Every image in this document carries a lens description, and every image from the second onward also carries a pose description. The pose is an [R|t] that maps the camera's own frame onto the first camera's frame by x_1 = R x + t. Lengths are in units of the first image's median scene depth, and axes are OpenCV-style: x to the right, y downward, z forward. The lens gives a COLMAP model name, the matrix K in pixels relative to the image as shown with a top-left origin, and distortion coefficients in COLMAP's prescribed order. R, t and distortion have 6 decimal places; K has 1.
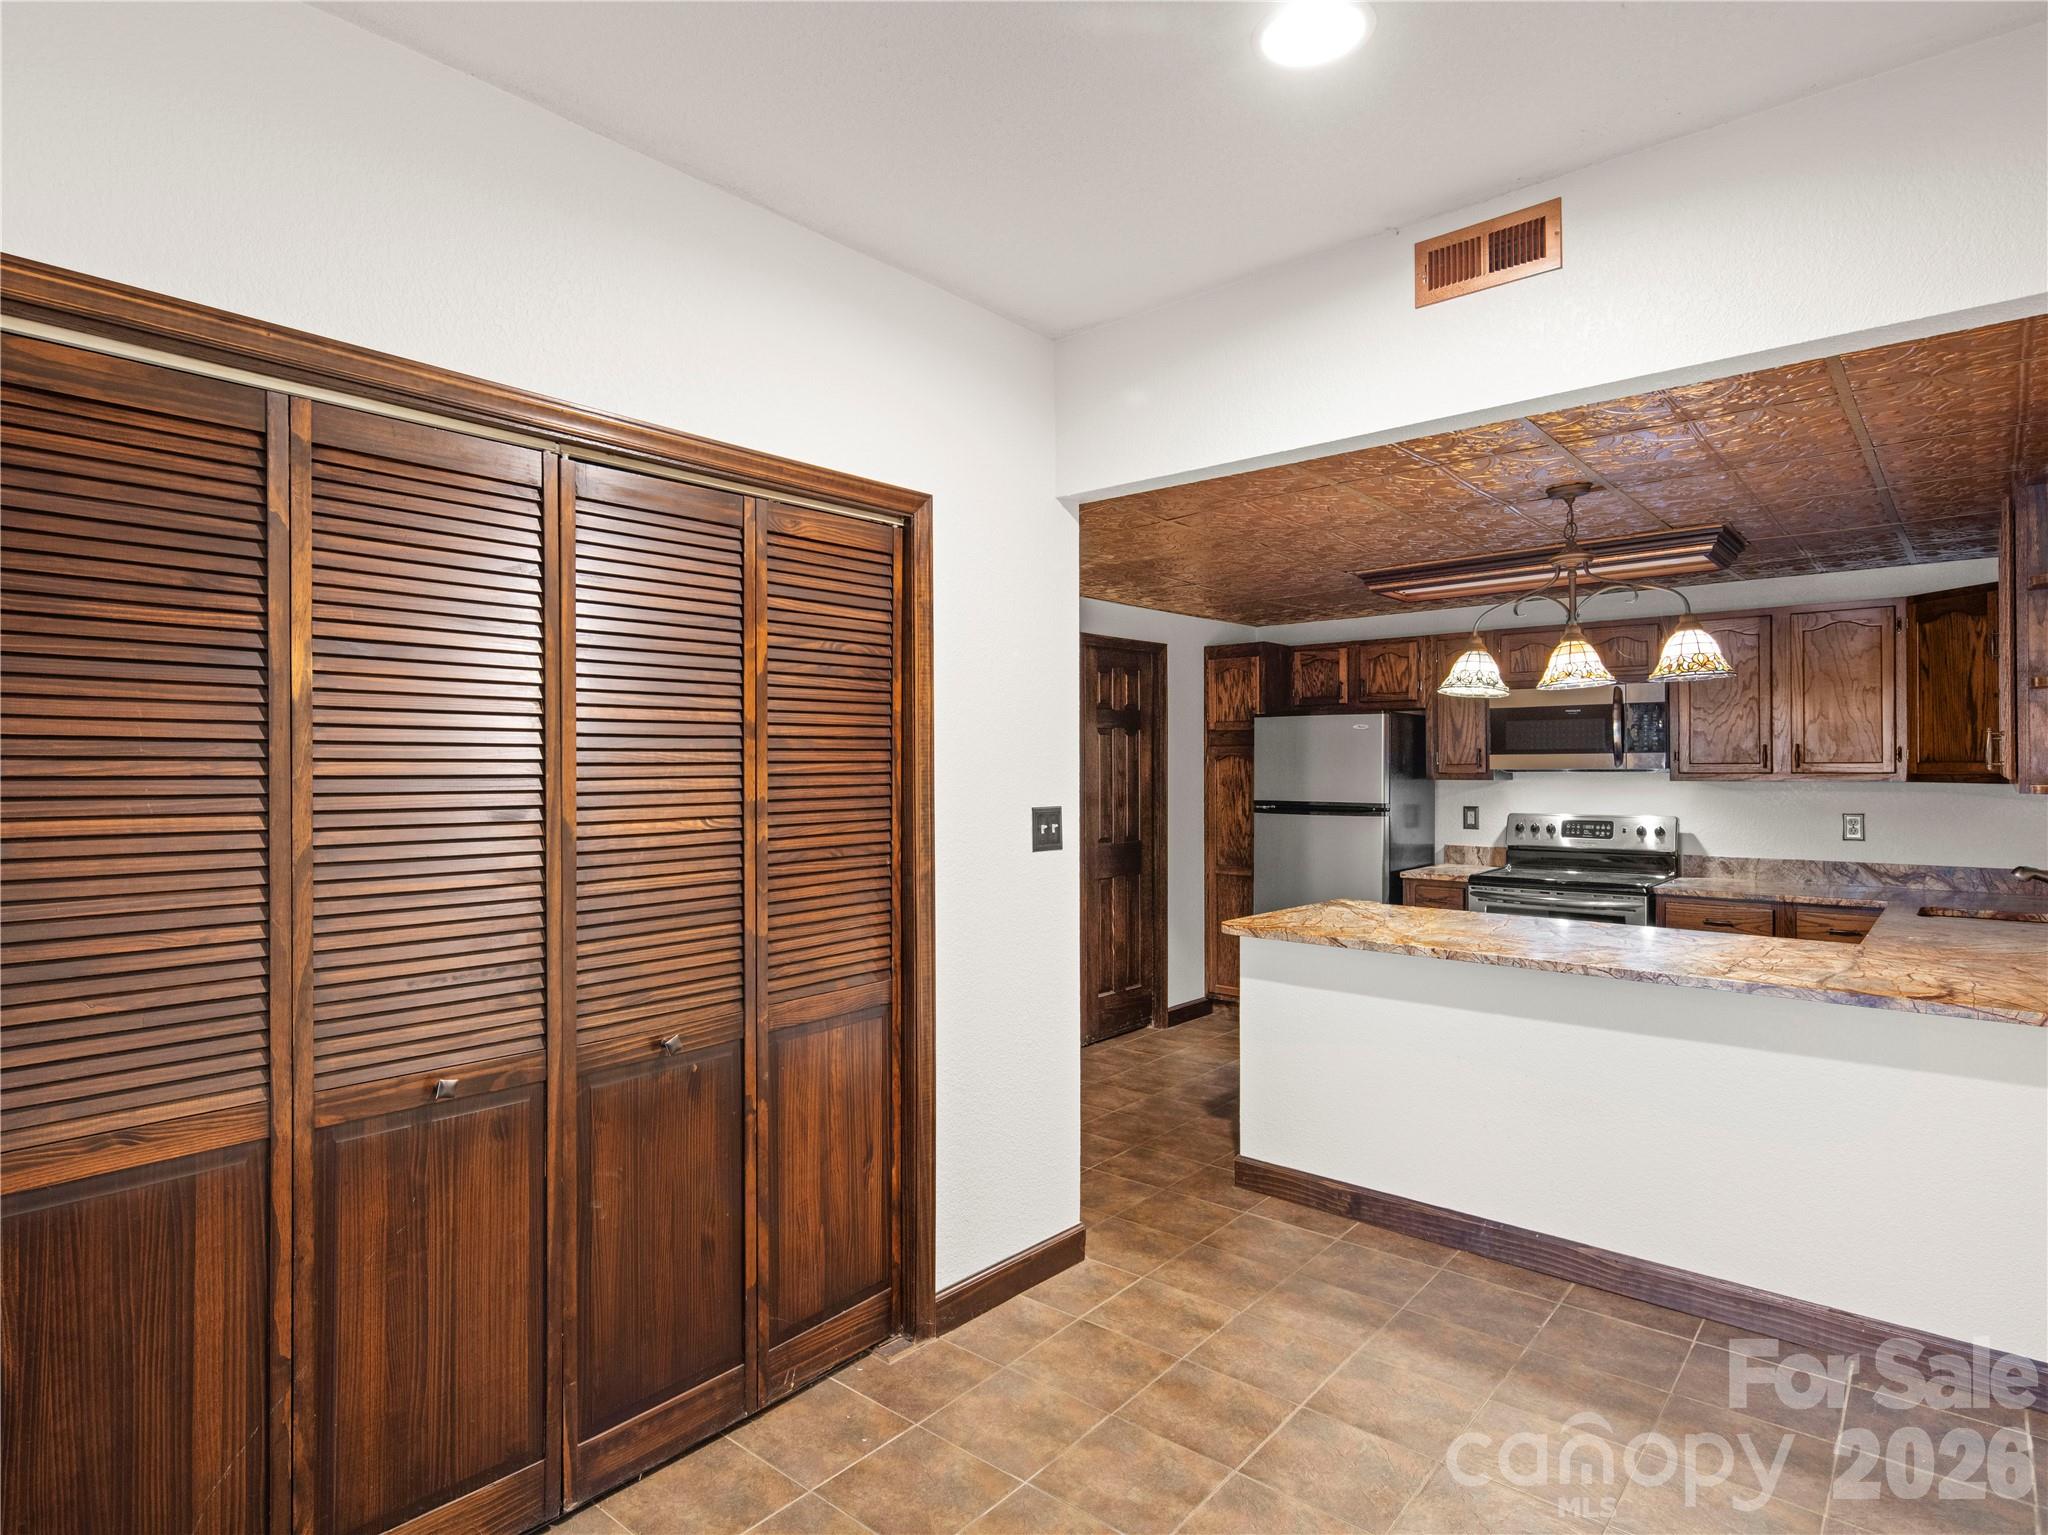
lens RADIAL K [[1093.4, 0, 989.2], [0, 1093.4, 762.3], [0, 0, 1]] dist [0.001024, 0.000039]
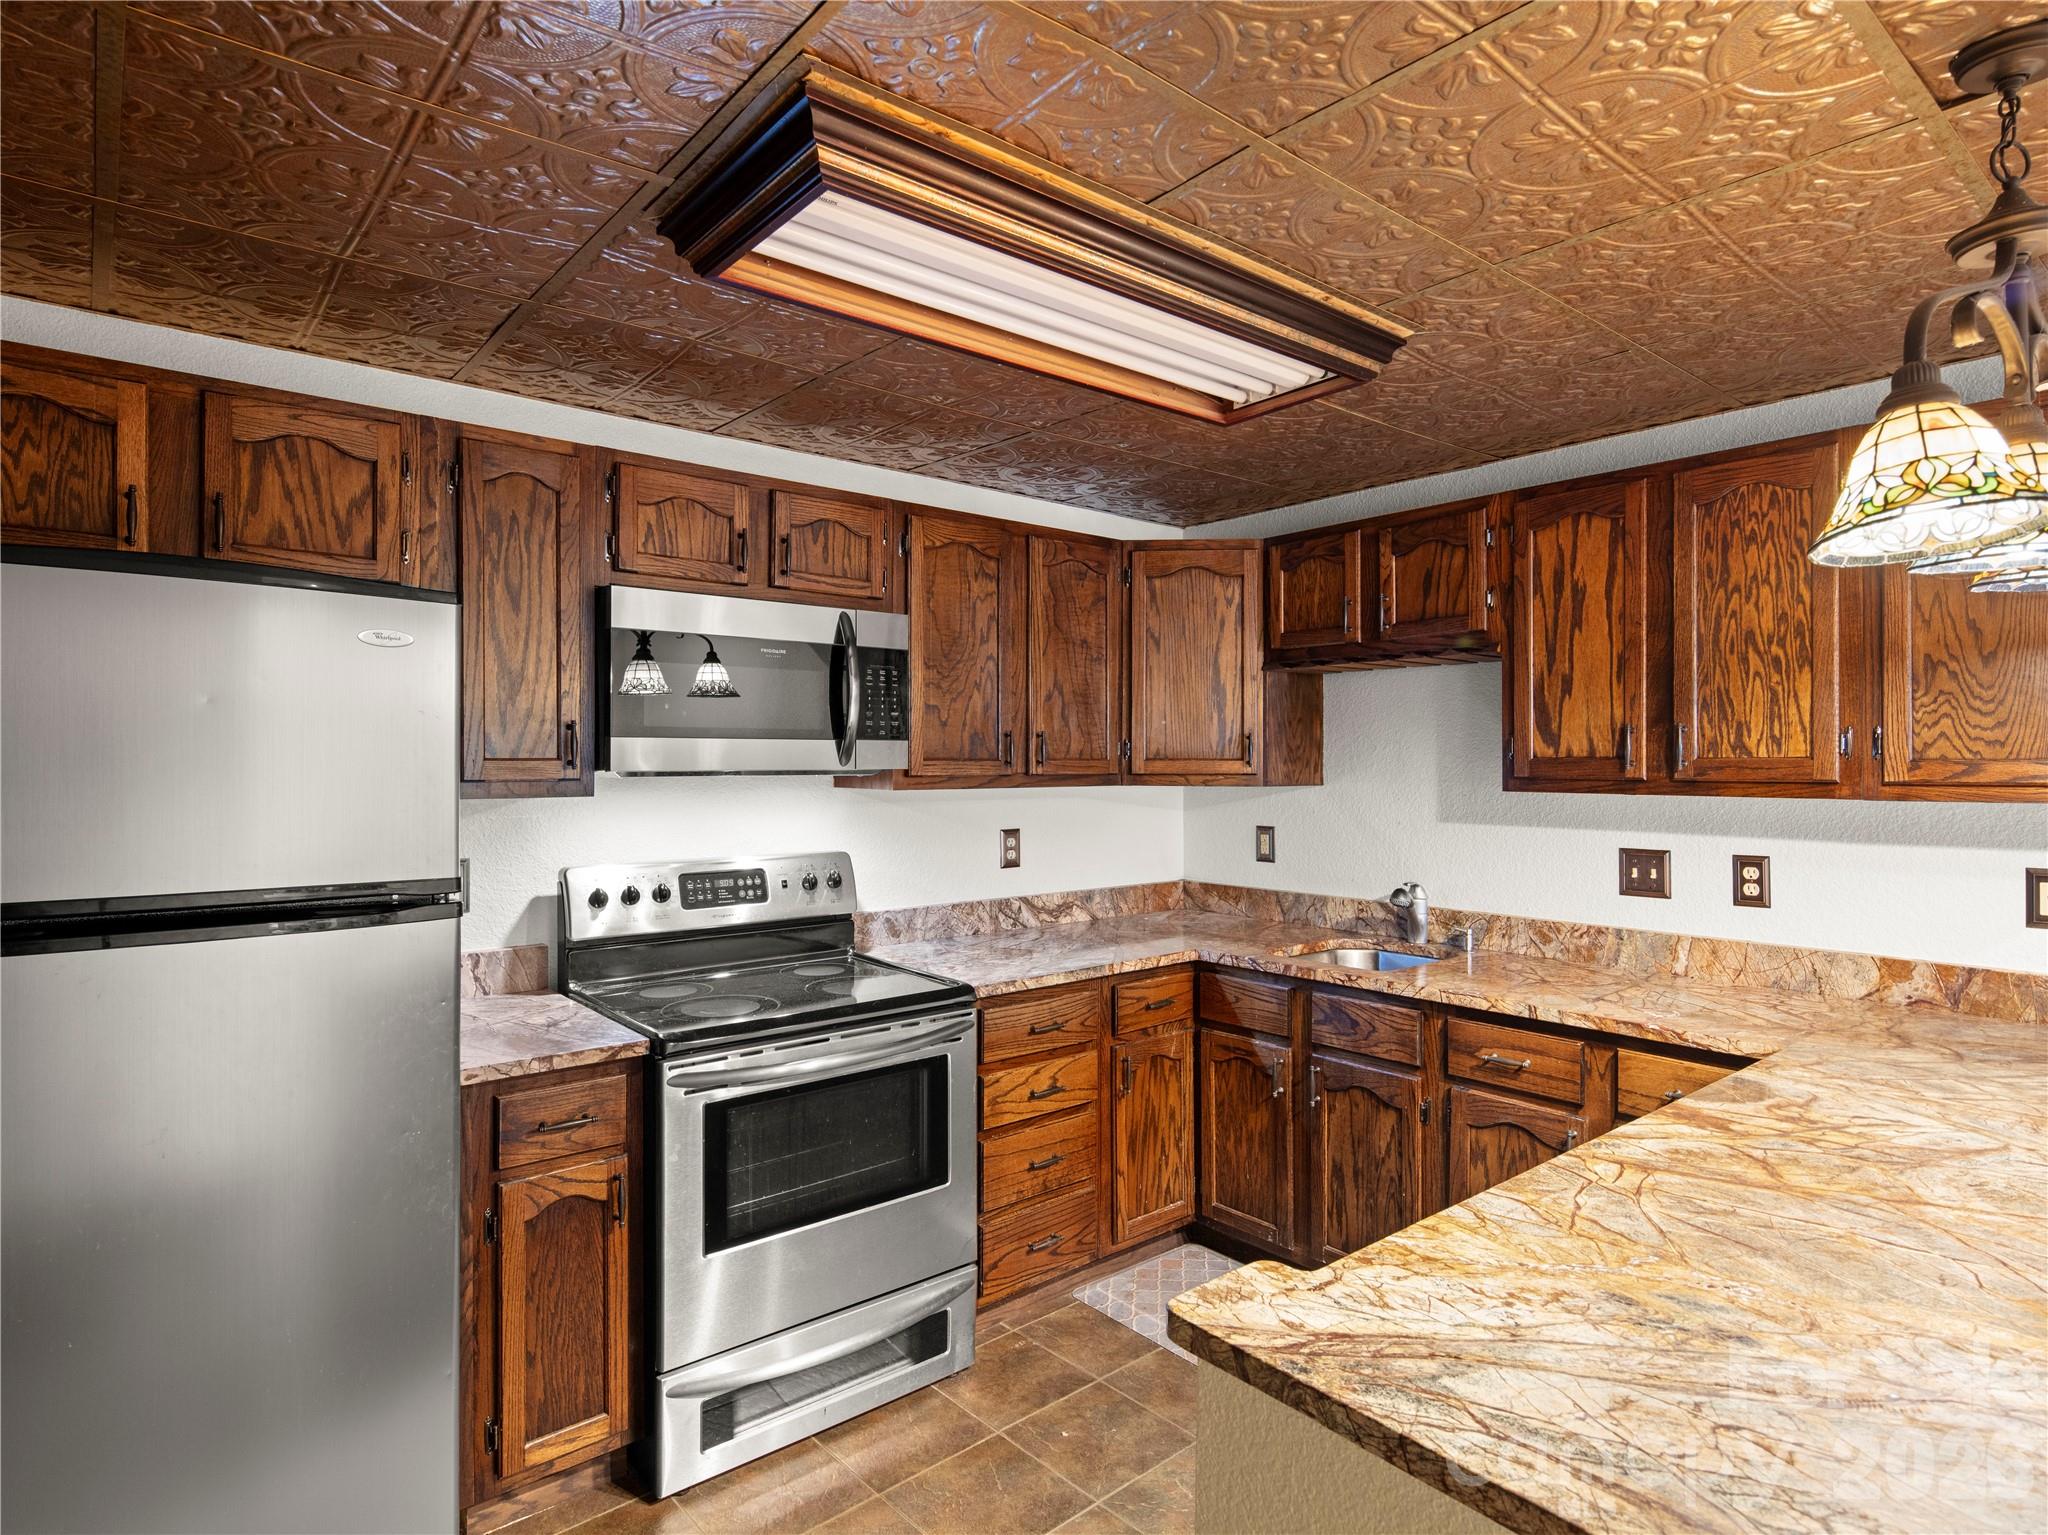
lens RADIAL K [[1132.8, 0, 1036.3], [0, 1132.8, 762.0], [0, 0, 1]] dist [-0.002402, -0.000538]
pose [[0.133632, -0.004020, 0.991023, 0.051771], [-0.010410, 0.999931, 0.005460, -0.001907], [-0.990976, -0.011046, 0.133581, 0.883293]]
